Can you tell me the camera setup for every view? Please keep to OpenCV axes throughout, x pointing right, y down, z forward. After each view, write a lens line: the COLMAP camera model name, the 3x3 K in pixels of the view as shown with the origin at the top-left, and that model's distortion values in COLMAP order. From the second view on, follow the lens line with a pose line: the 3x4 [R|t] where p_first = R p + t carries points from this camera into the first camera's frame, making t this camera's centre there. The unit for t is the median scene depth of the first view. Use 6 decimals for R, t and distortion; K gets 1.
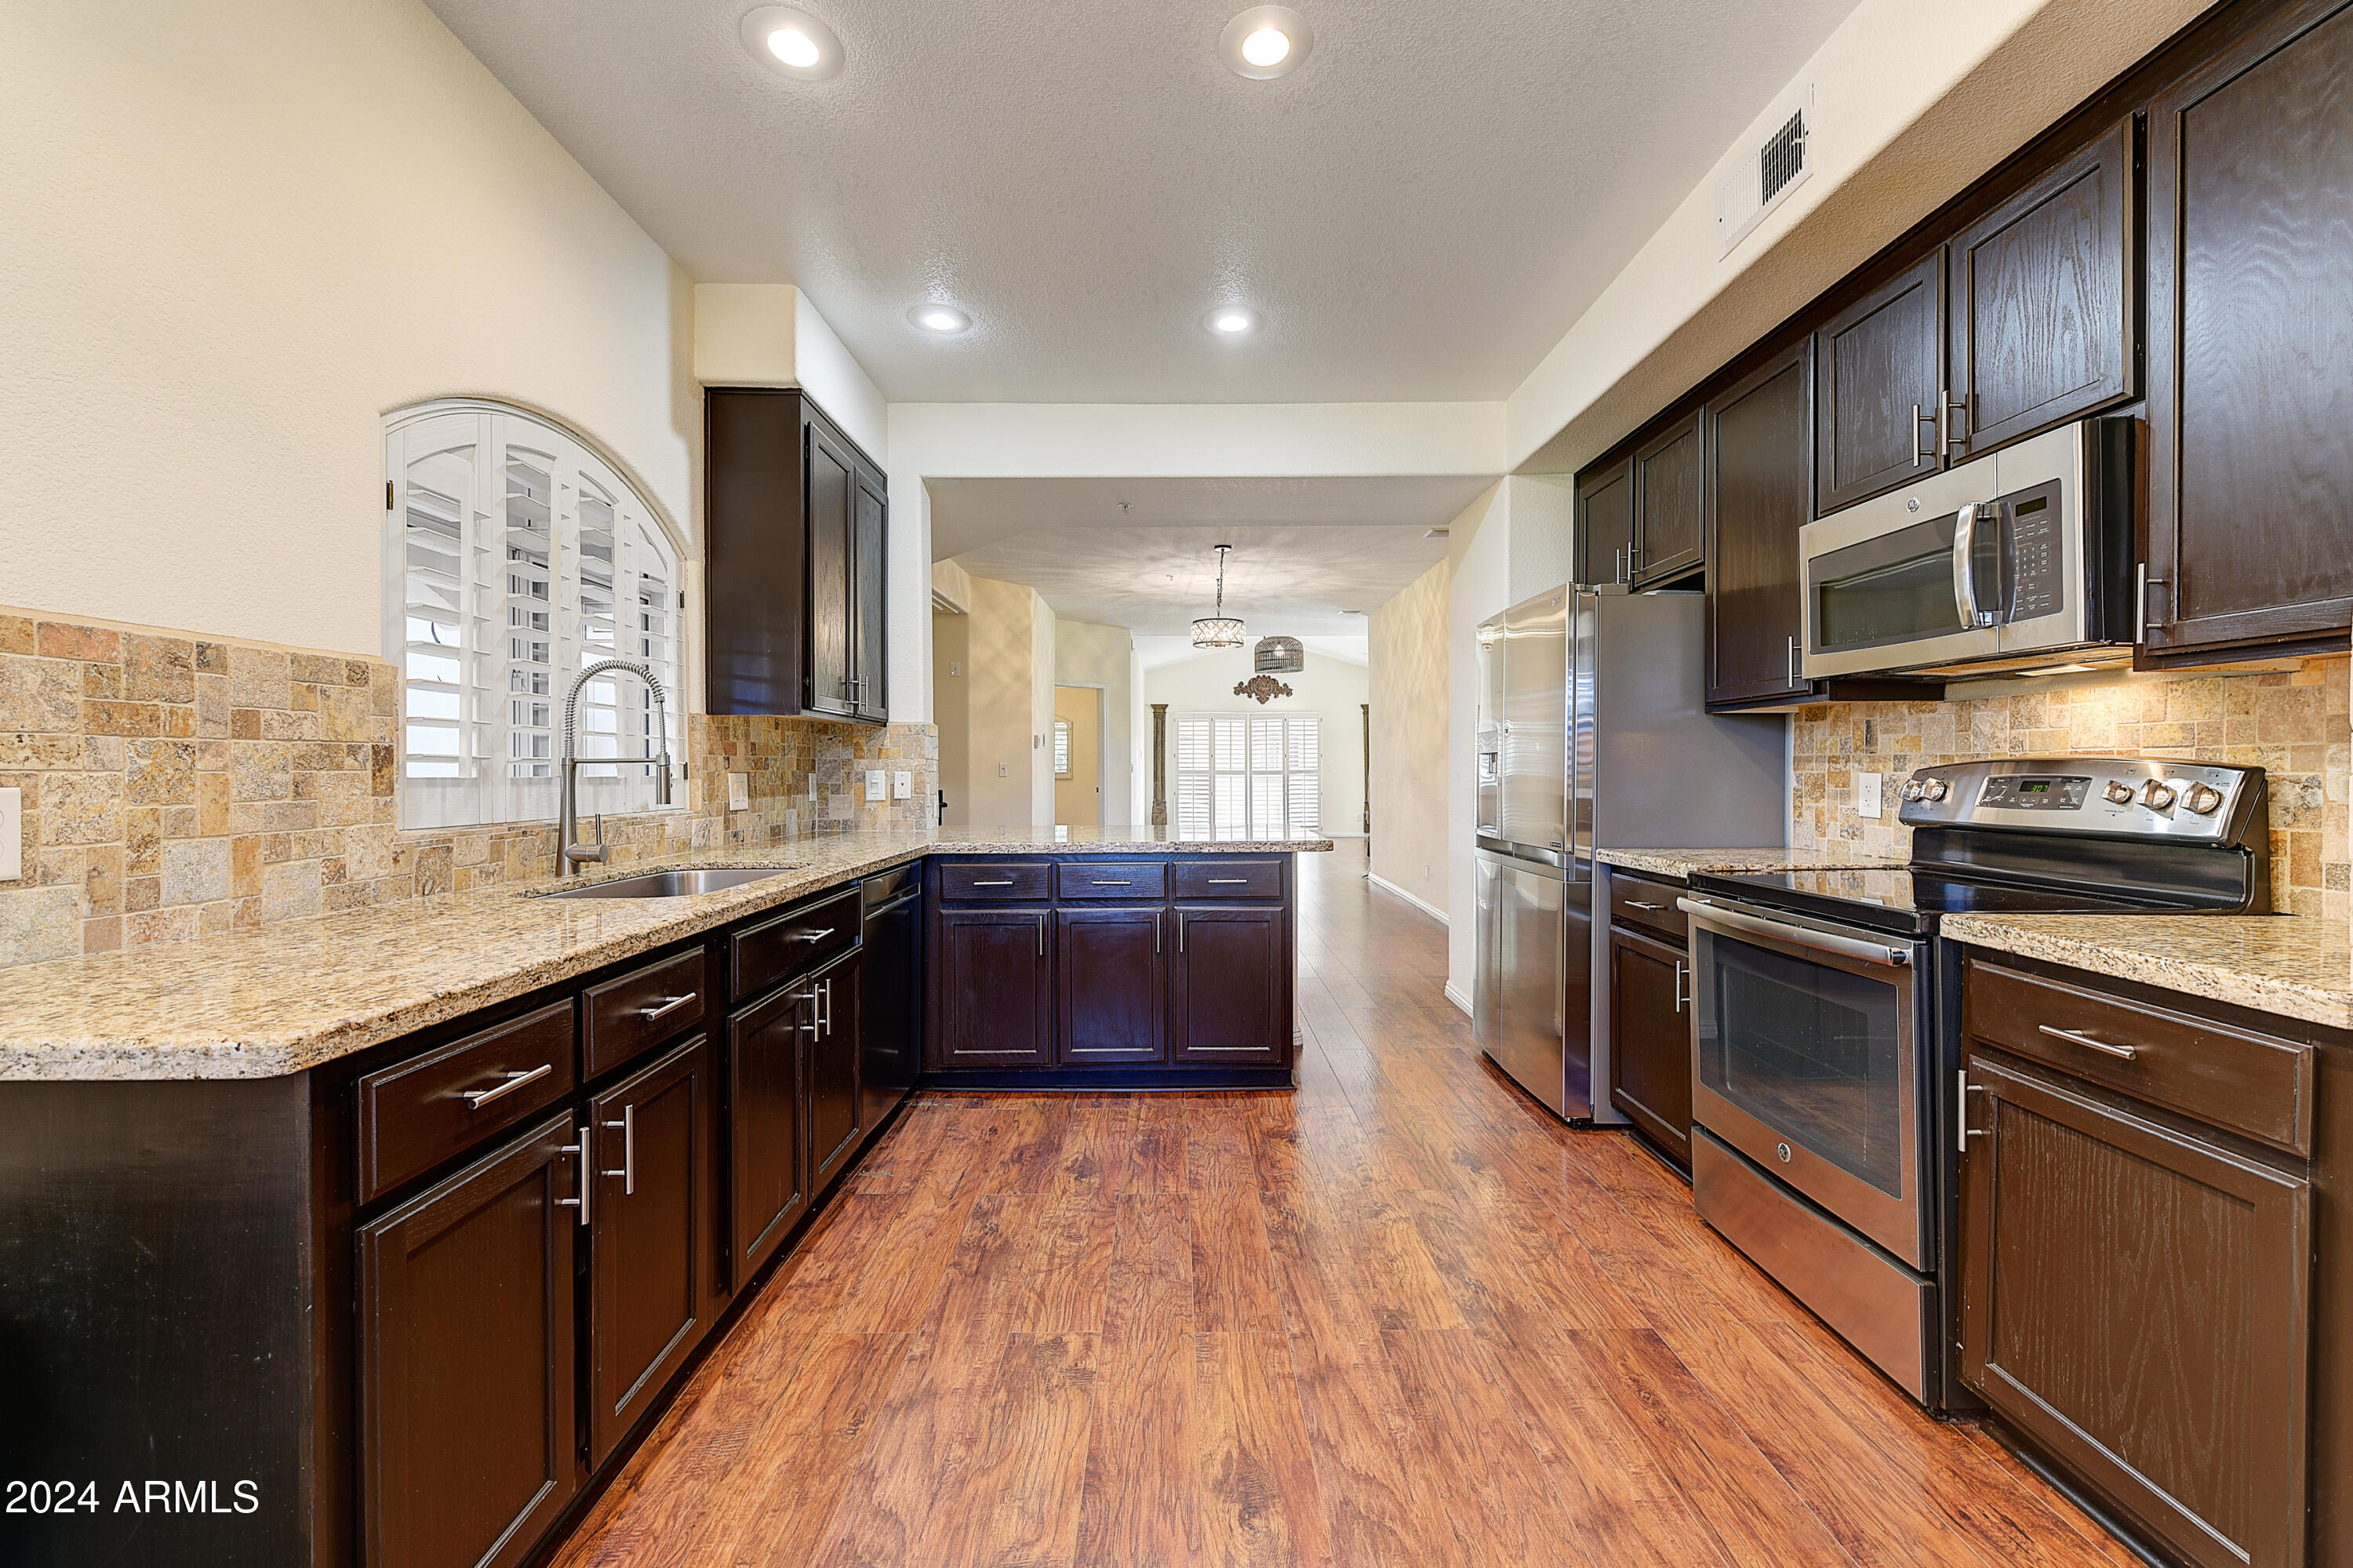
lens RADIAL K [[941.9, 0, 1204.3], [0, 941.9, 777.7], [0, 0, 1]] dist [0.009731, -0.002408]
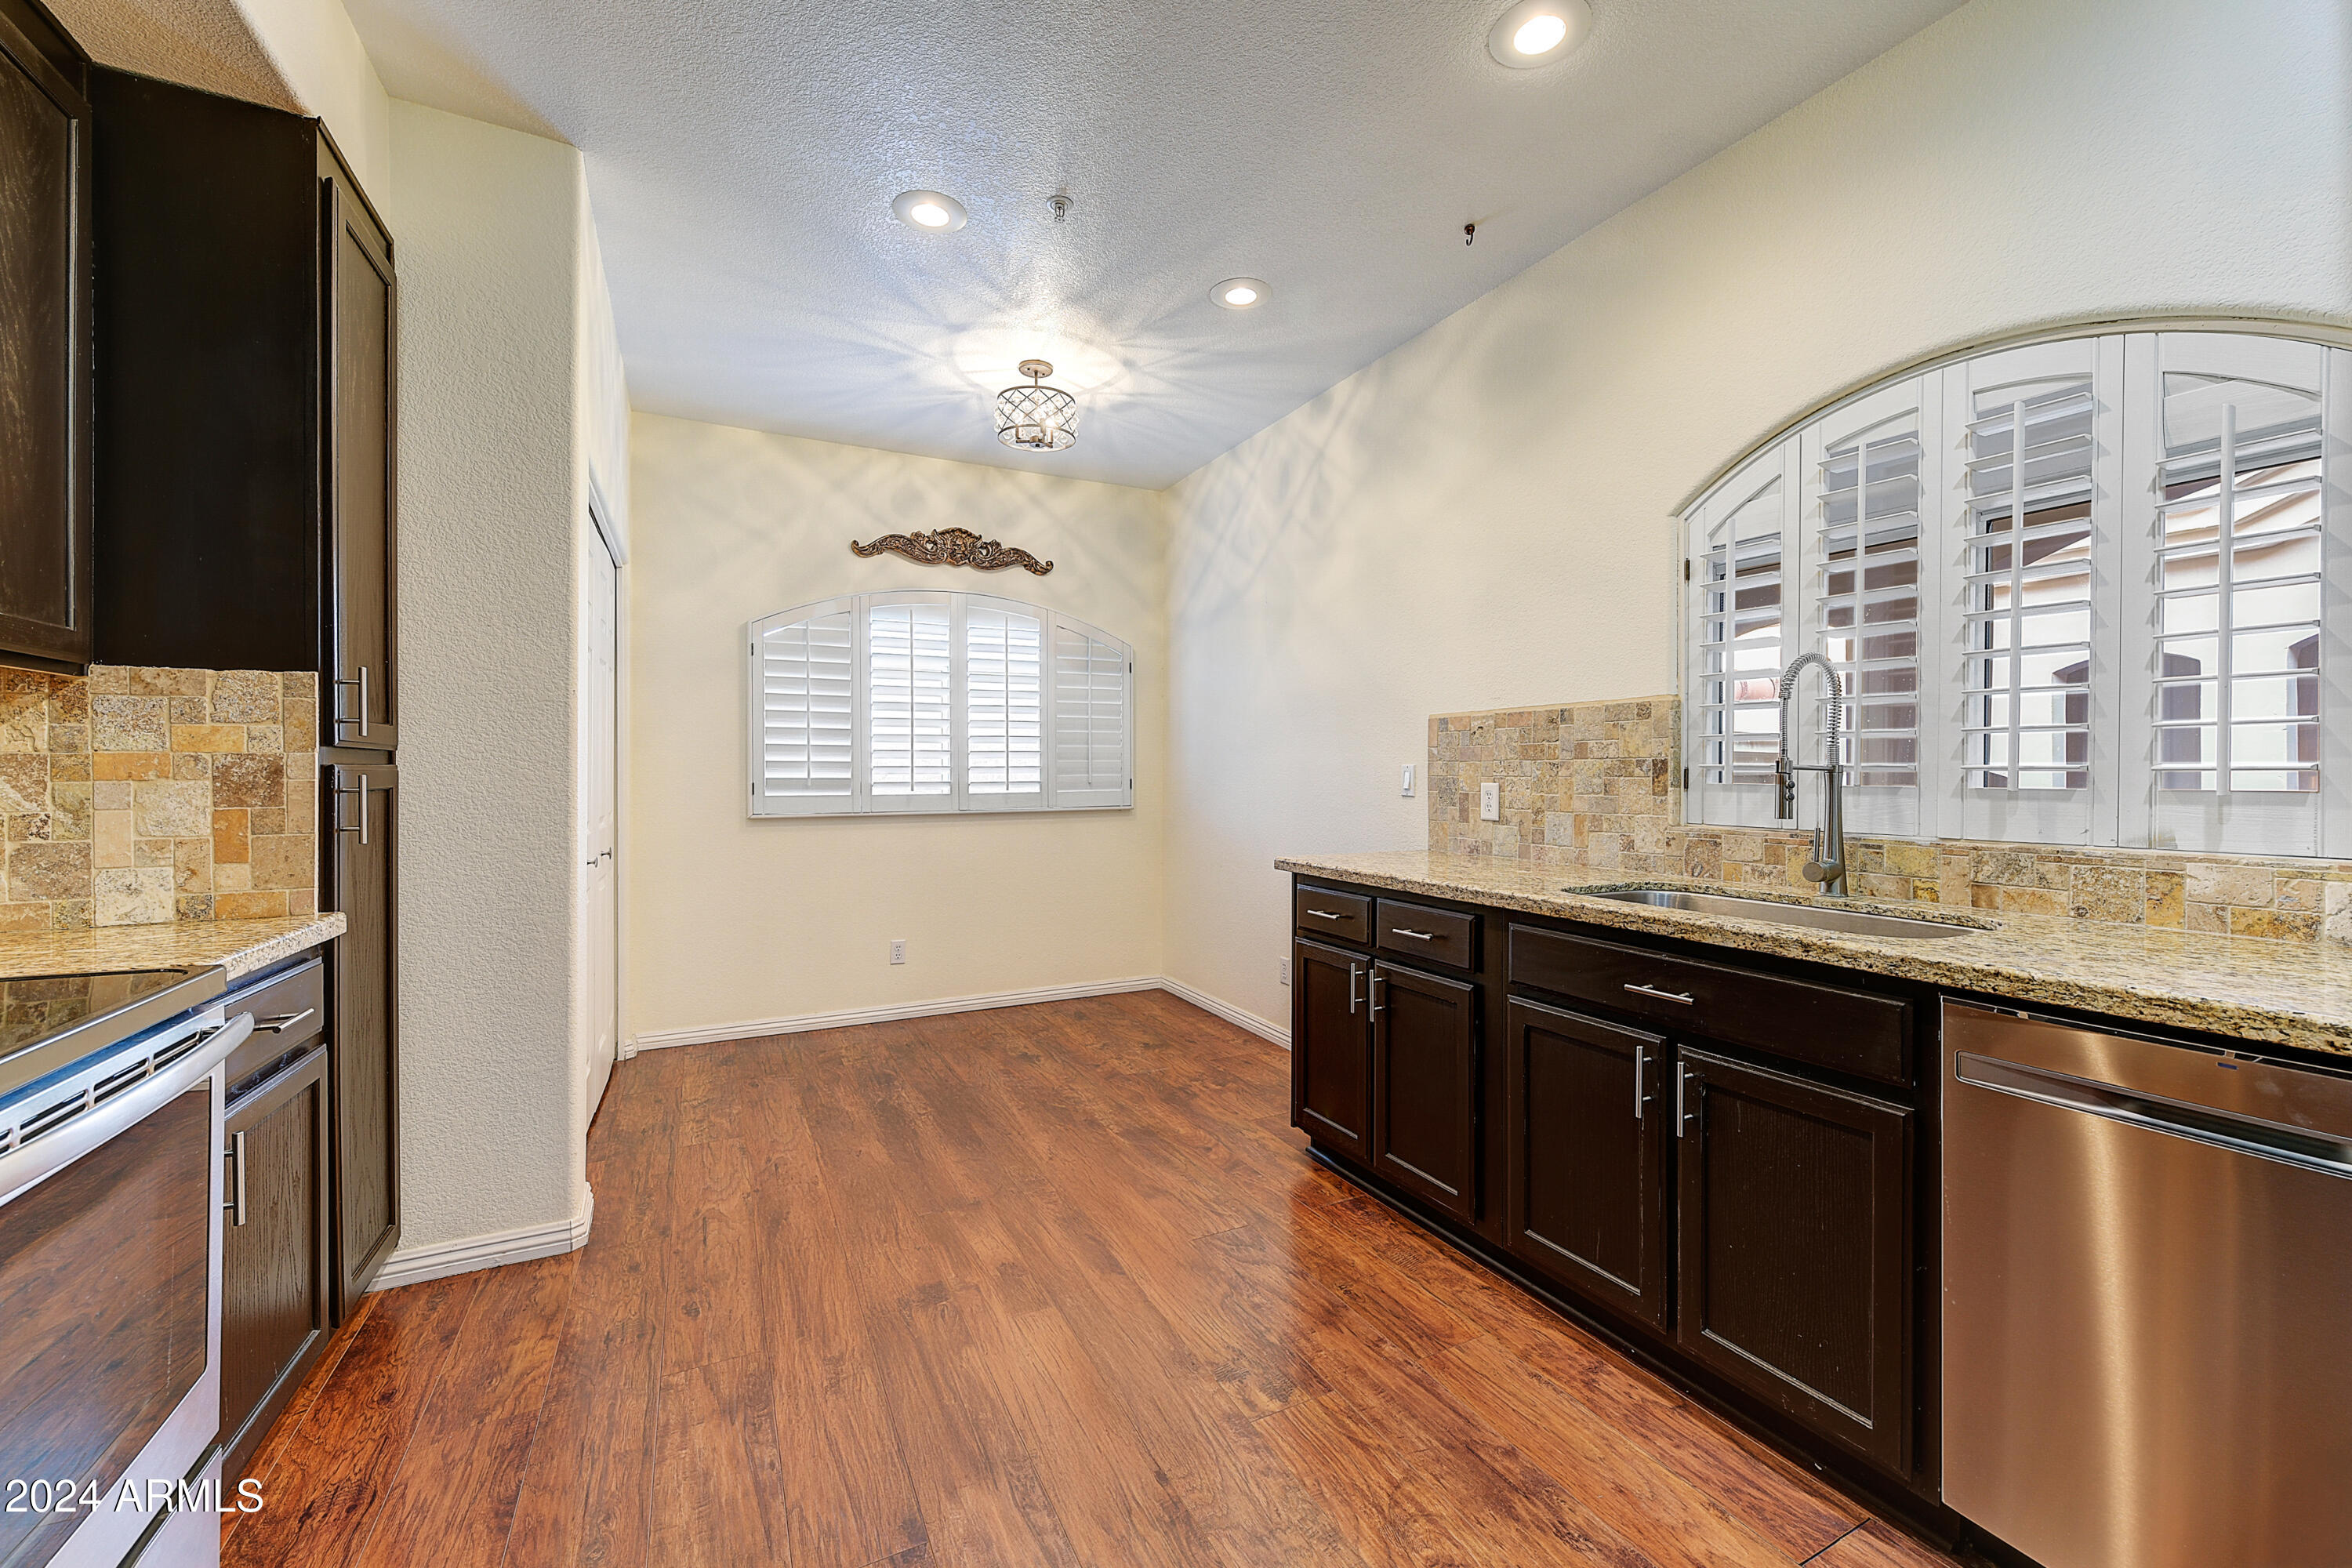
lens RADIAL K [[941.4, 0, 1154.1], [0, 941.4, 777.6], [0, 0, 1]] dist [0.009731, -0.002408]
pose [[-0.919912, 0.000009, -0.392124, 0.204897], [-0.005606, 0.999898, 0.013173, -0.012284], [0.392084, 0.014316, -0.919818, 1.145167]]
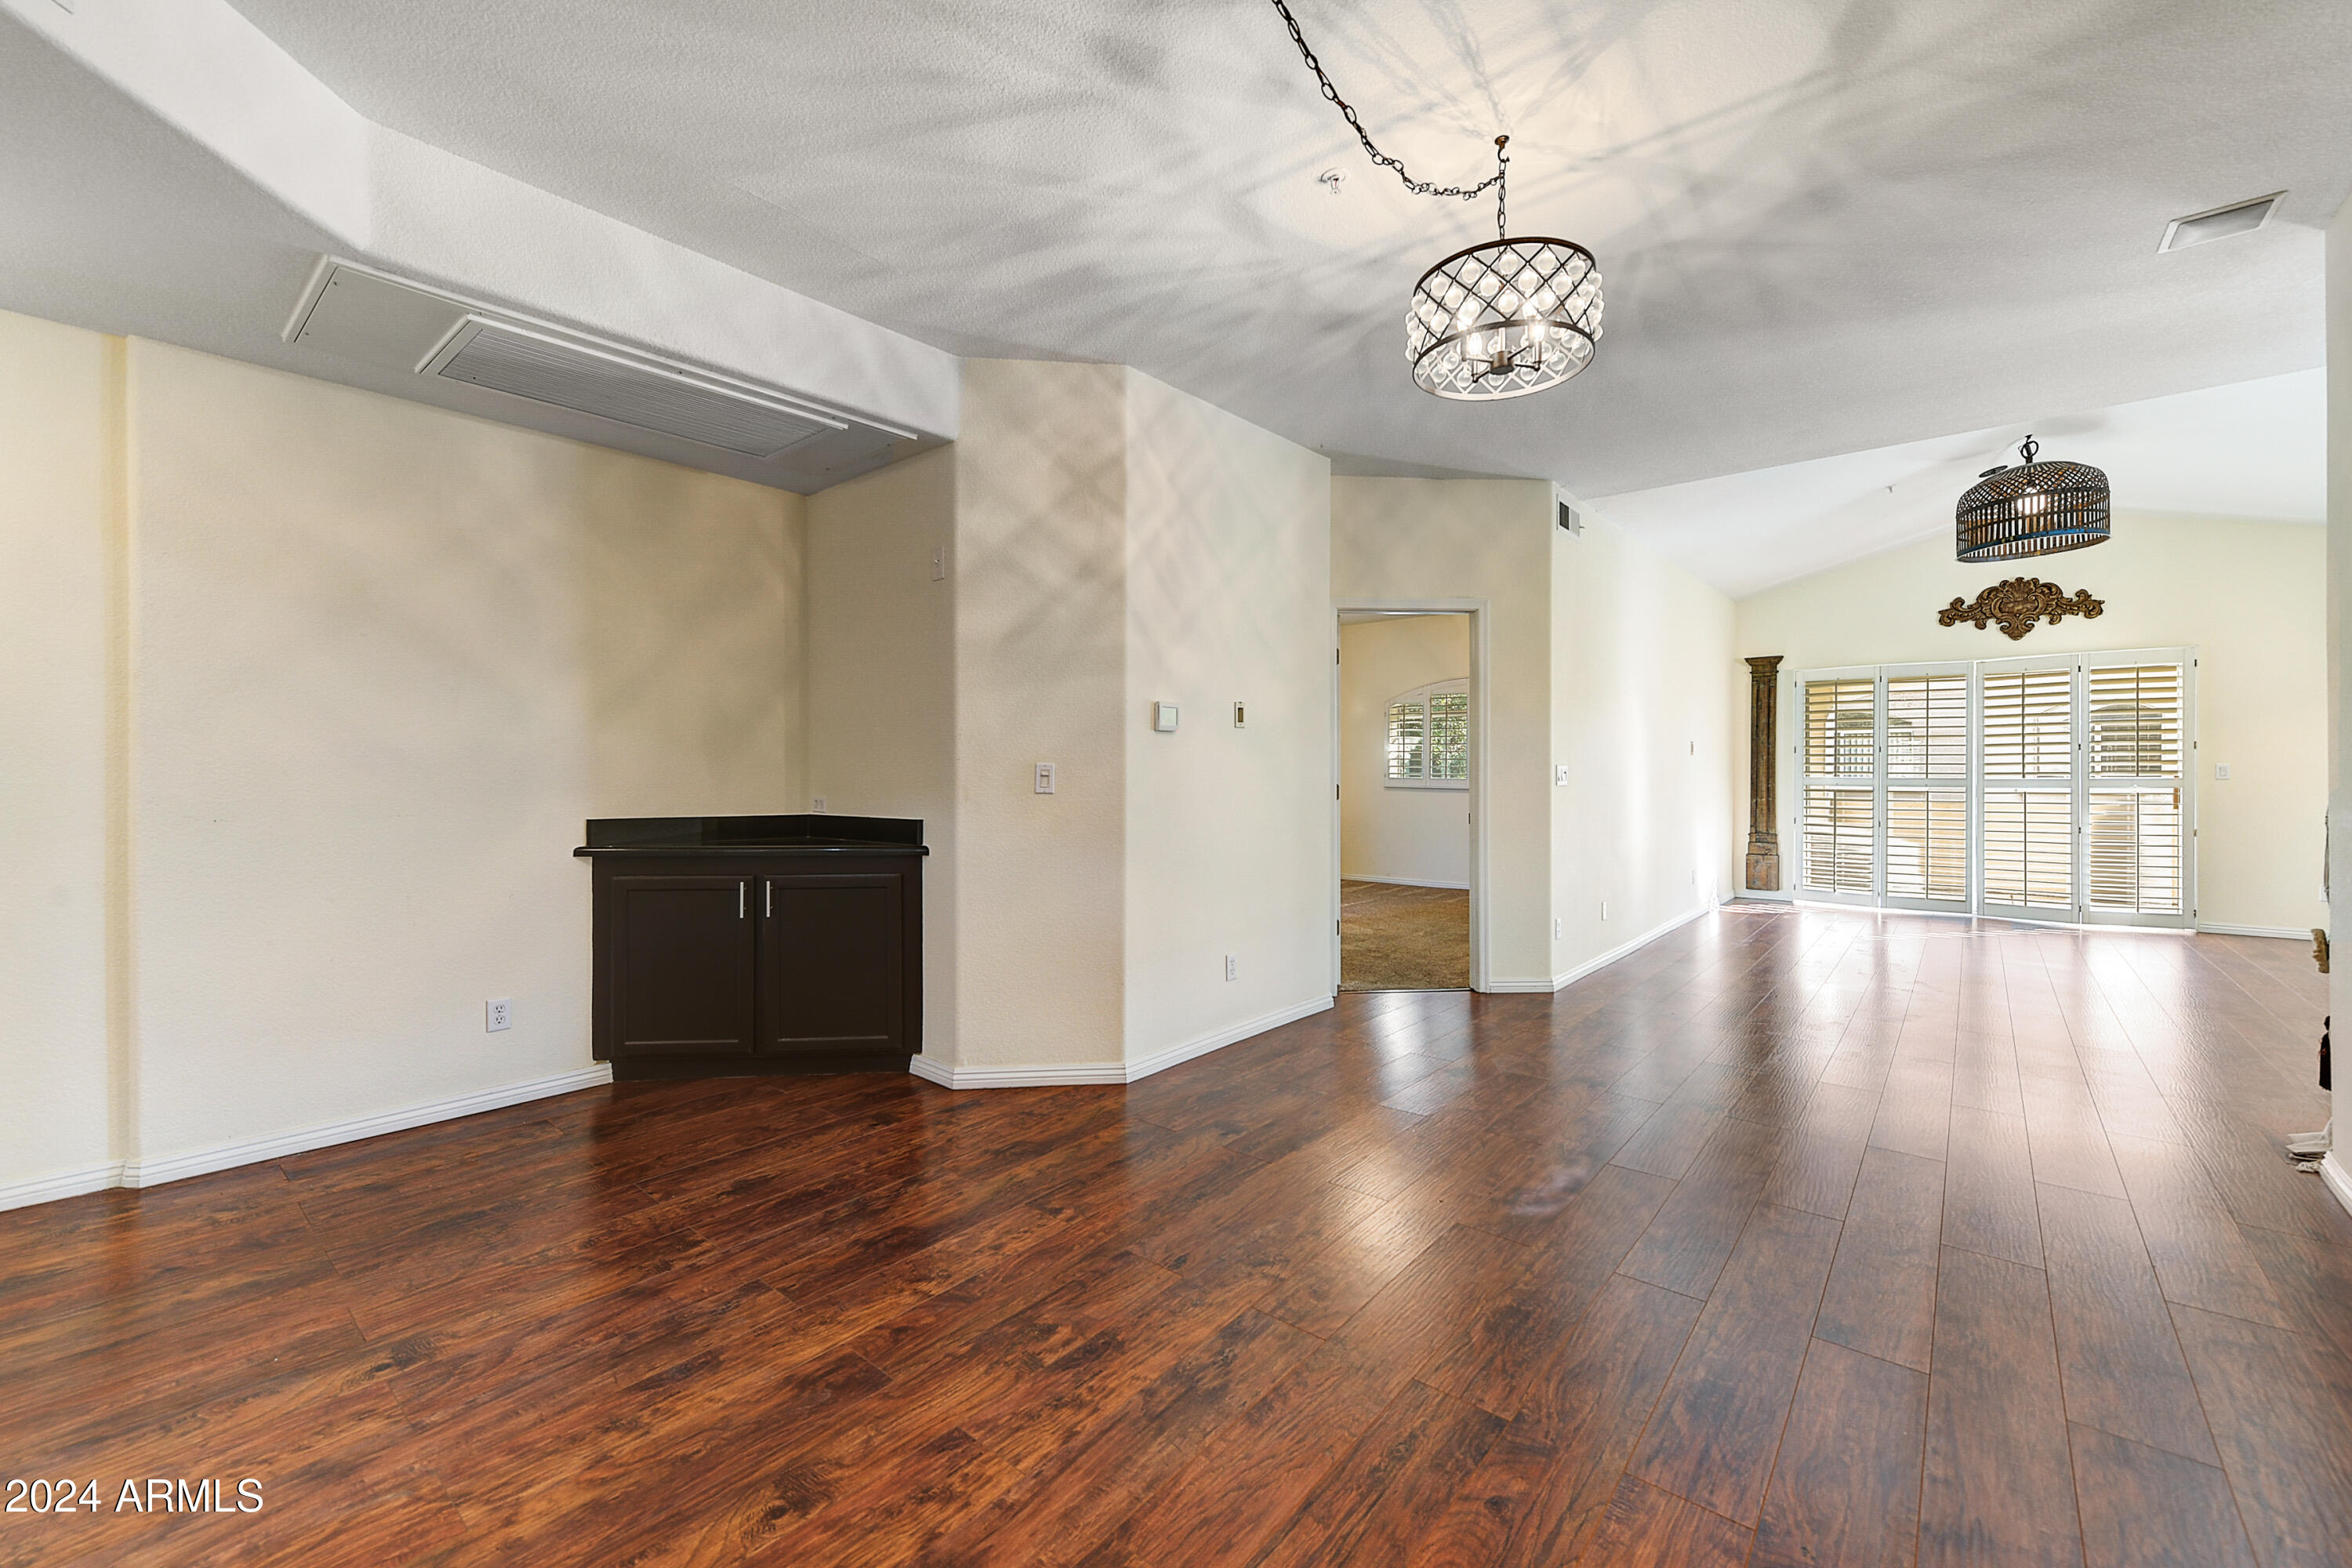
lens RADIAL K [[941.4, 0, 1210.7], [0, 941.4, 773.1], [0, 0, 1]] dist [0.009731, -0.002408]
pose [[0.747506, 0.002125, -0.664252, 0.347557], [-0.008135, 0.999949, -0.005956, -0.021218], [0.664205, 0.009856, 0.747485, 1.711390]]
